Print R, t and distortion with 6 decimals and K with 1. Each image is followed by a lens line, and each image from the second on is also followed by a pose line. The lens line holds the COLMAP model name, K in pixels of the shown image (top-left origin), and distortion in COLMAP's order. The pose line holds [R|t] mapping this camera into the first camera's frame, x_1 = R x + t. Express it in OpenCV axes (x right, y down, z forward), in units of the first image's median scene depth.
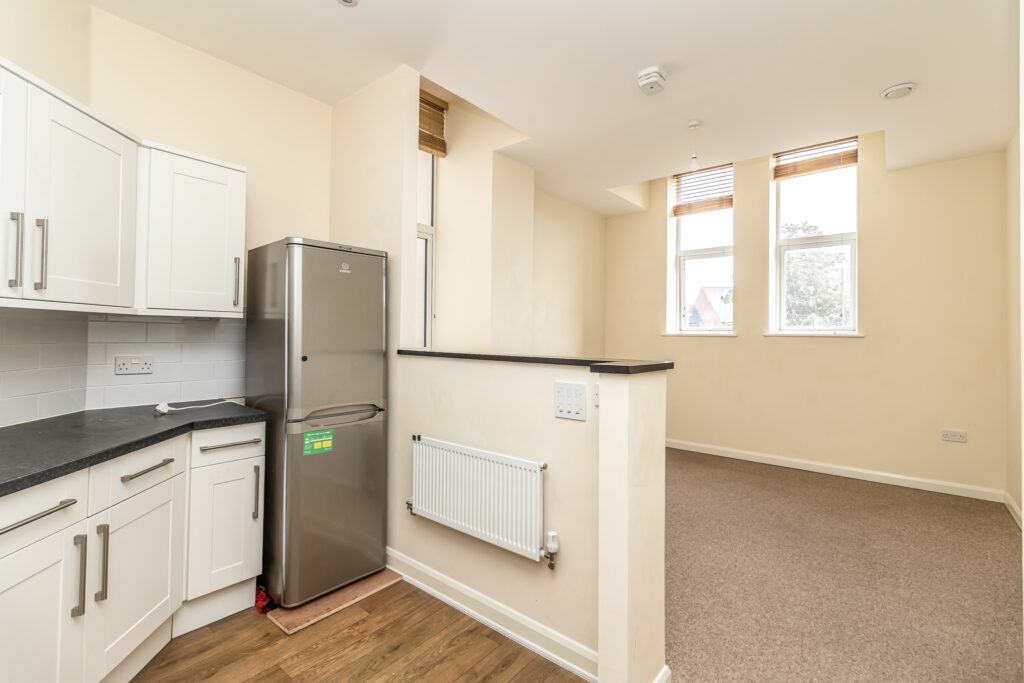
lens RADIAL K [[465.6, 0, 510.0], [0, 465.6, 328.5], [0, 0, 1]] dist [0.002423, 0.000322]
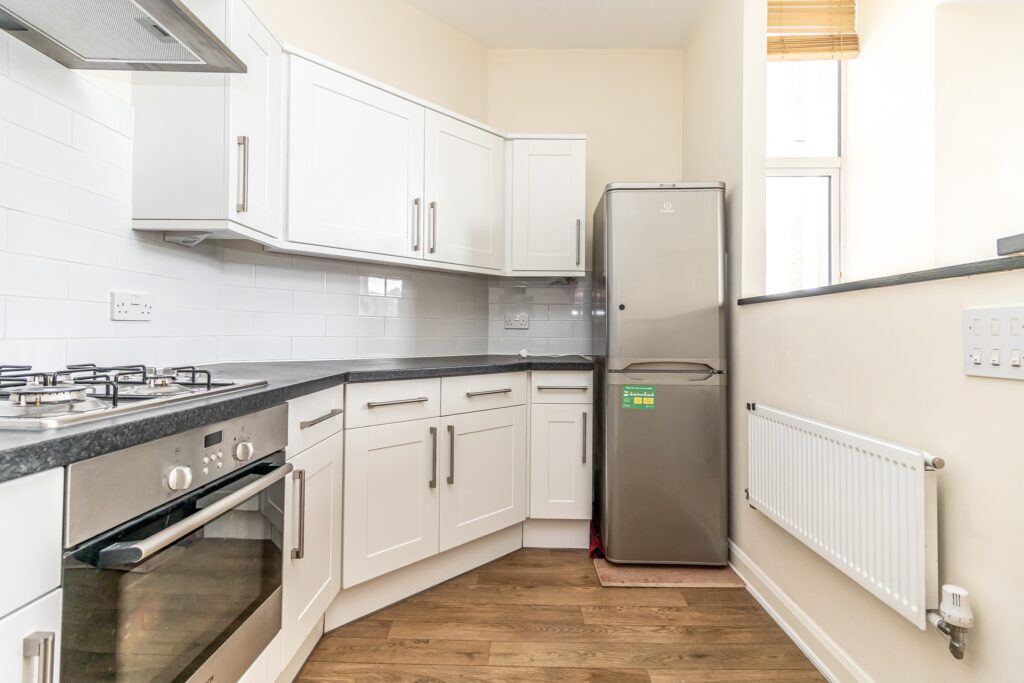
lens RADIAL K [[465.6, 0, 510.0], [0, 465.6, 328.5], [0, 0, 1]] dist [0.002423, 0.000322]
pose [[0.627071, -0.015135, -0.778815, 0.164556], [0.012433, 0.999878, -0.009421, 0.118444], [0.778863, -0.003775, 0.627183, 0.228133]]
